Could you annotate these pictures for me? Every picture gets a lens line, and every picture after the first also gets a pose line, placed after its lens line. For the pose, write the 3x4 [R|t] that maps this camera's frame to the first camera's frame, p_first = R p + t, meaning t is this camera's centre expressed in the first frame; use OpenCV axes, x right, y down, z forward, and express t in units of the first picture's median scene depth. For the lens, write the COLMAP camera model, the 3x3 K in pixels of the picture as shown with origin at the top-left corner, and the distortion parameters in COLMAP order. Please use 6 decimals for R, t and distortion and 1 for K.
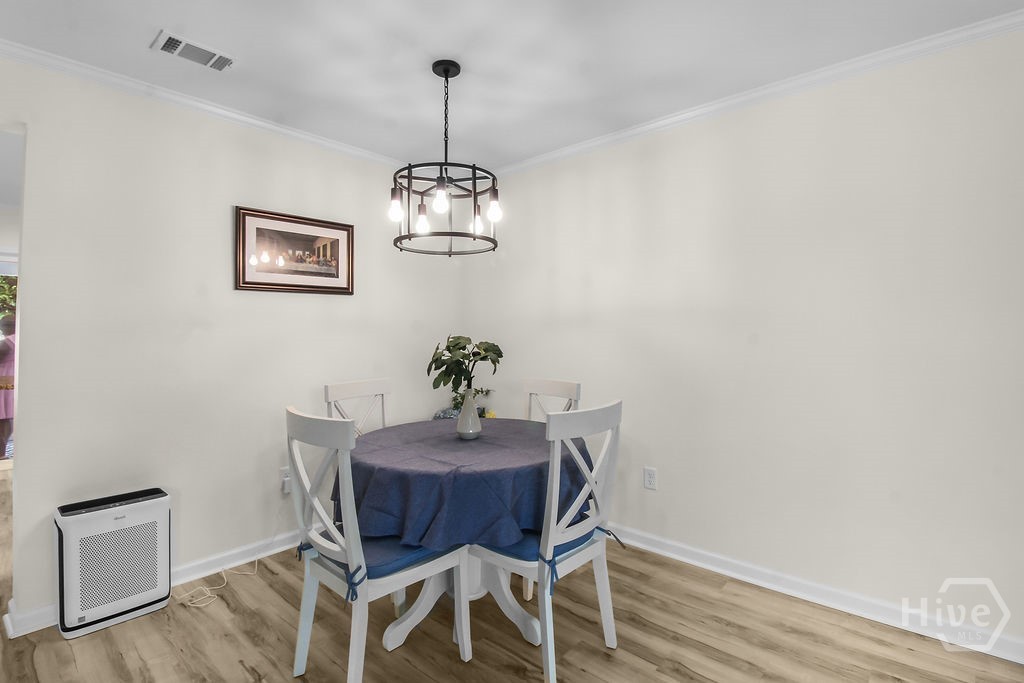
lens RADIAL K [[481.5, 0, 517.5], [0, 481.5, 327.2], [0, 0, 1]] dist [0.000191, -0.009726]
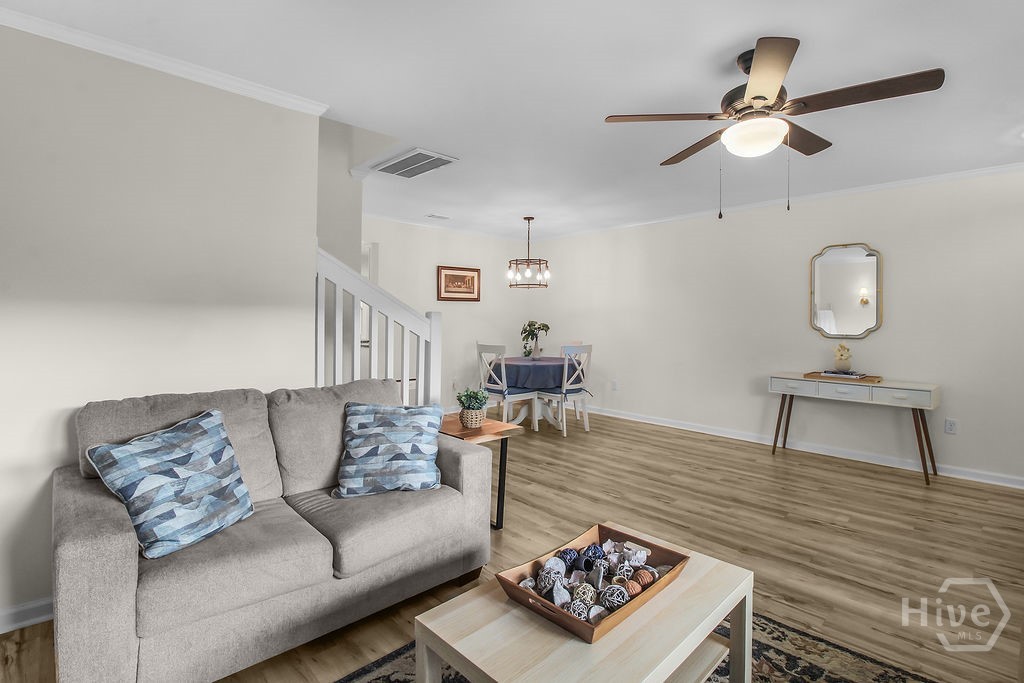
lens RADIAL K [[481.5, 0, 517.5], [0, 481.5, 327.2], [0, 0, 1]] dist [0.000191, -0.009726]
pose [[0.995763, 0.009334, -0.091484, 0.035856], [-0.006443, 0.999472, 0.031841, -0.030633], [0.091733, -0.031117, 0.995297, -1.635550]]
